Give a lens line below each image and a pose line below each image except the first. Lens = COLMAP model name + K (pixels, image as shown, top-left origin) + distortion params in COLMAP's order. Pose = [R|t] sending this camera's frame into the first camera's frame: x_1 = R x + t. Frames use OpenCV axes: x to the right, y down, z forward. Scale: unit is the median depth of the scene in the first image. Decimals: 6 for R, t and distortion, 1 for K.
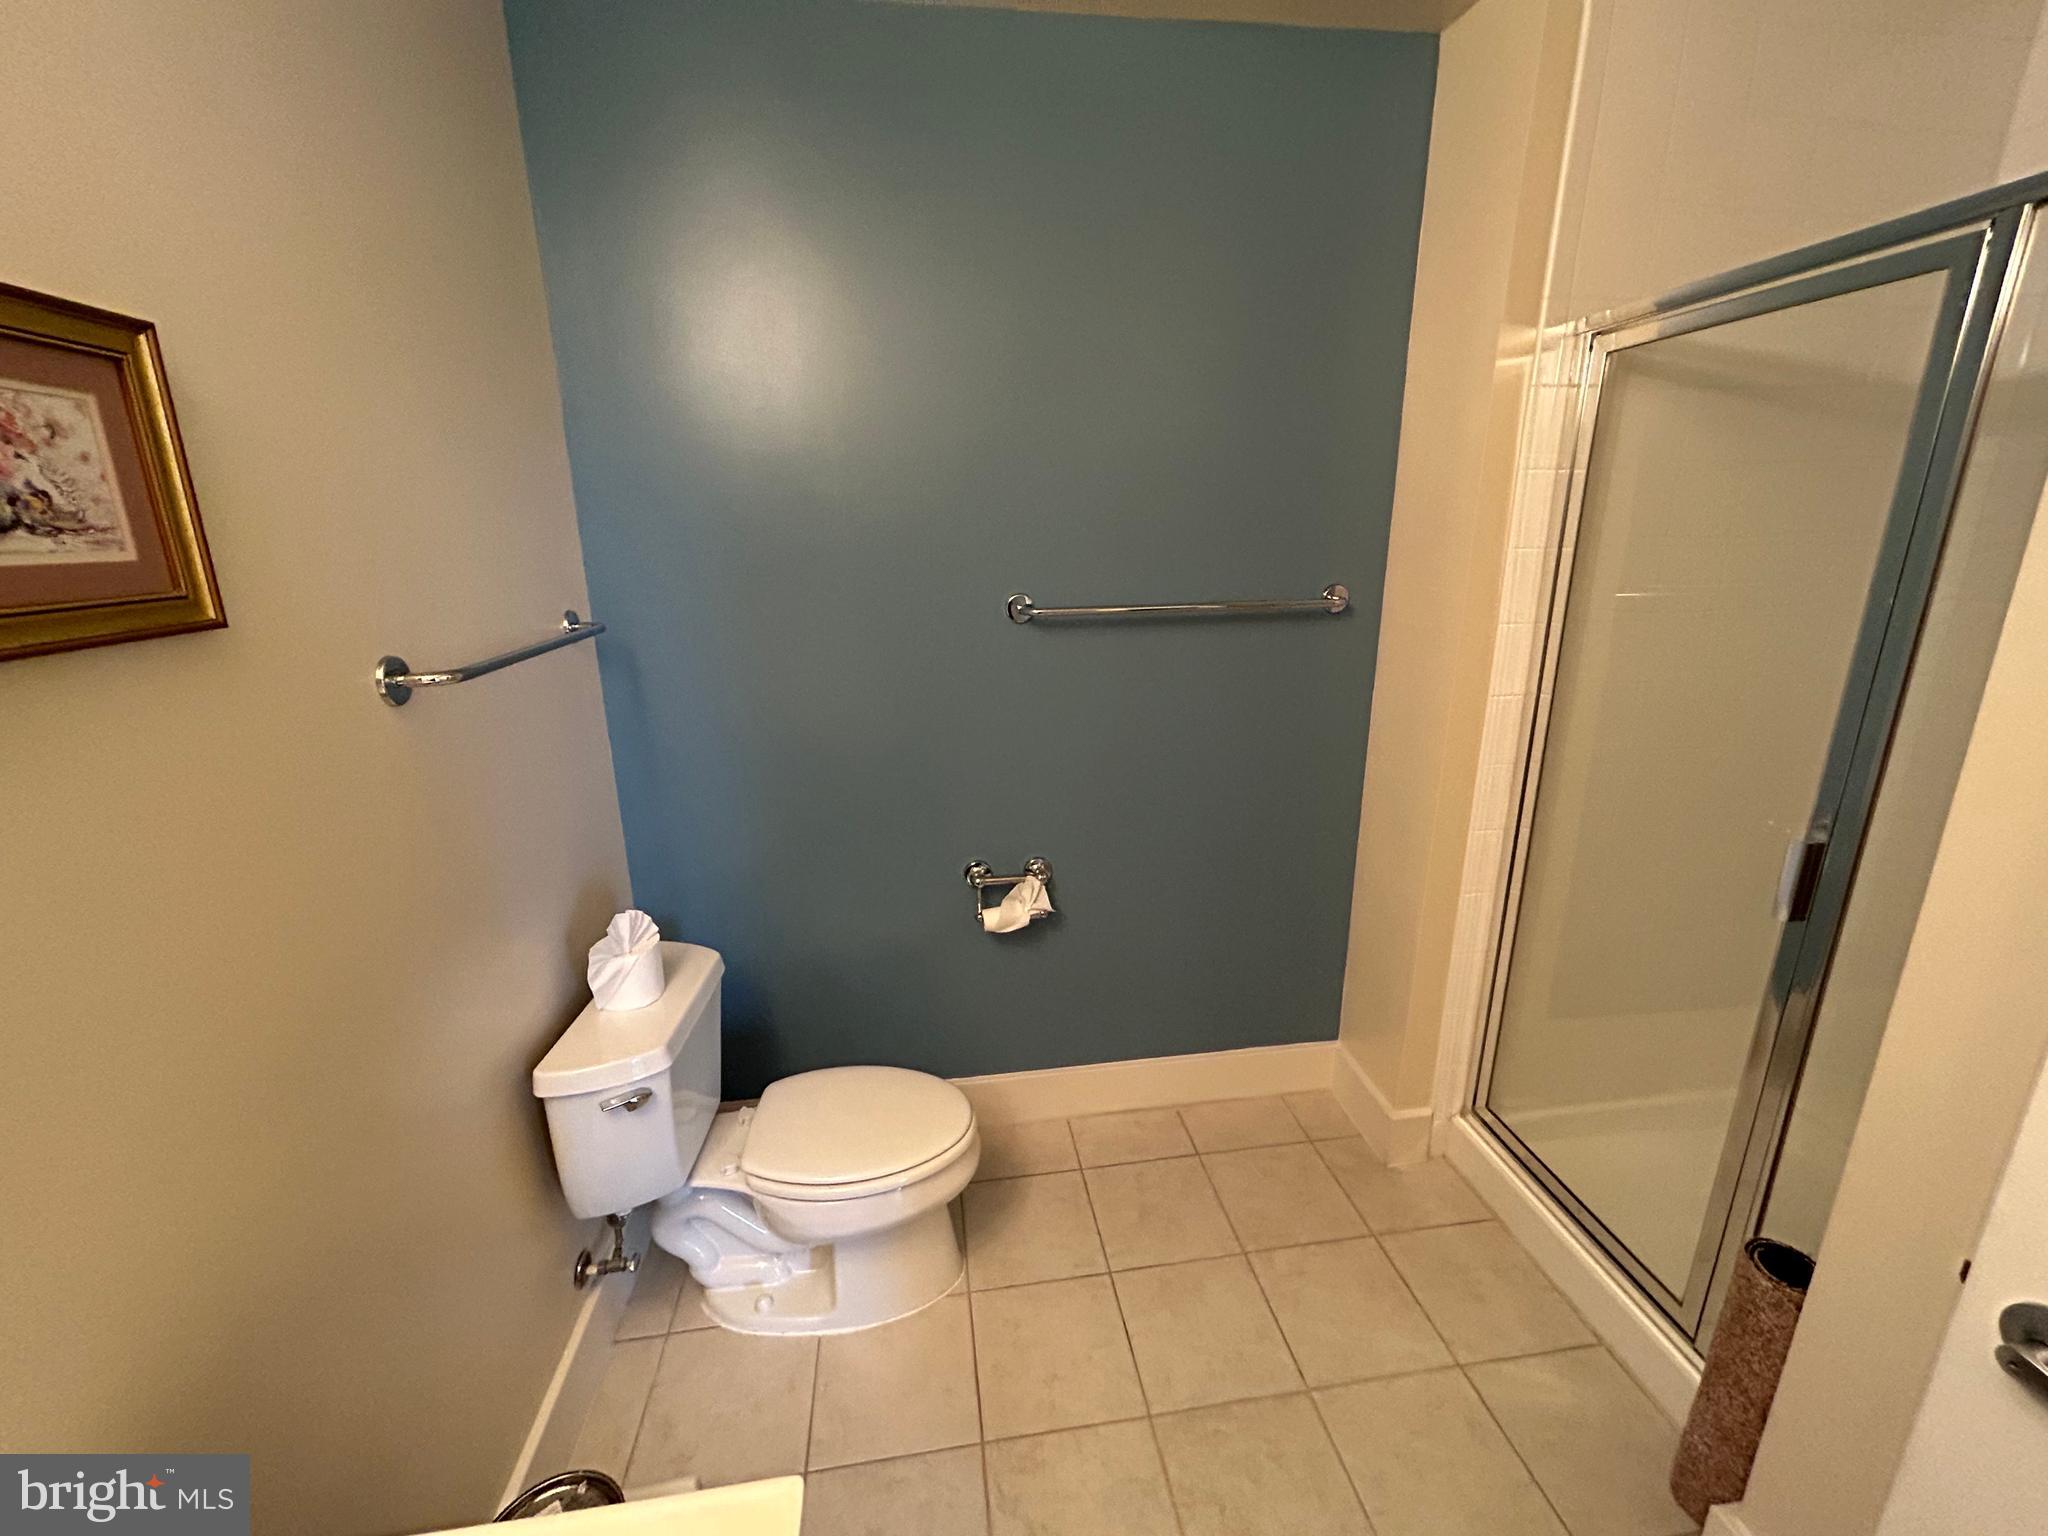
lens RADIAL K [[829.9, 0, 1009.2], [0, 829.9, 767.2], [0, 0, 1]] dist [-0.004037, 0.002088]
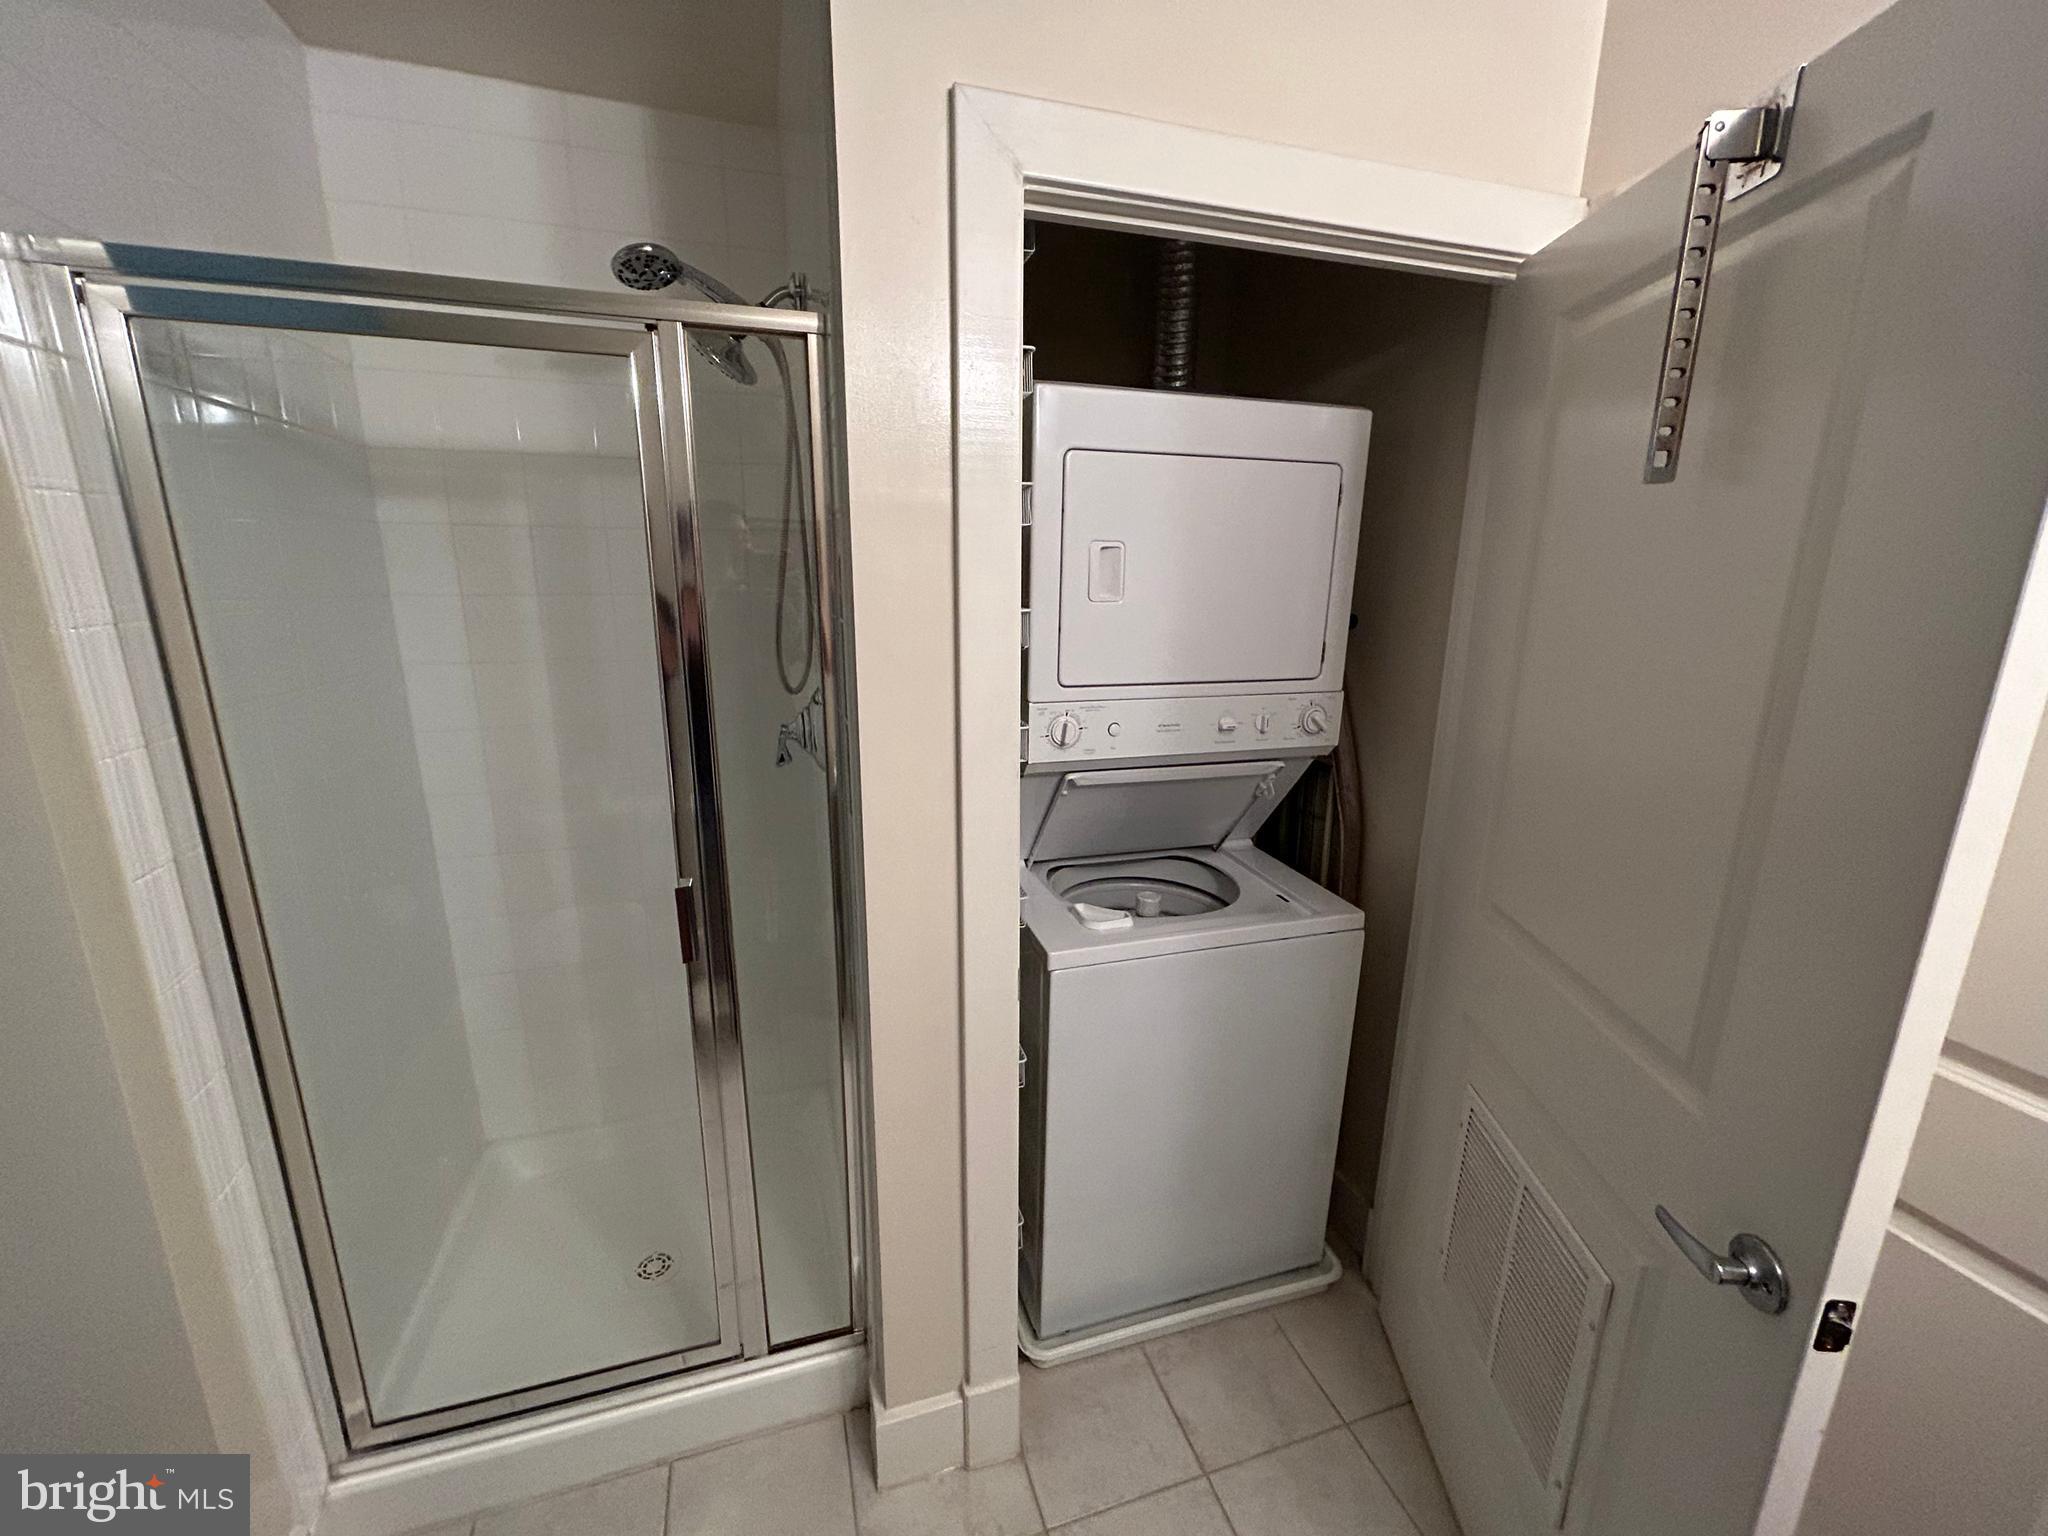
lens RADIAL K [[829.9, 0, 1029.7], [0, 829.9, 769.0], [0, 0, 1]] dist [-0.004037, 0.002088]
pose [[-0.189639, -0.223920, 0.955980, -0.064134], [0.269115, 0.924507, 0.269932, -0.151099], [-0.944253, 0.308458, -0.115062, 0.481004]]
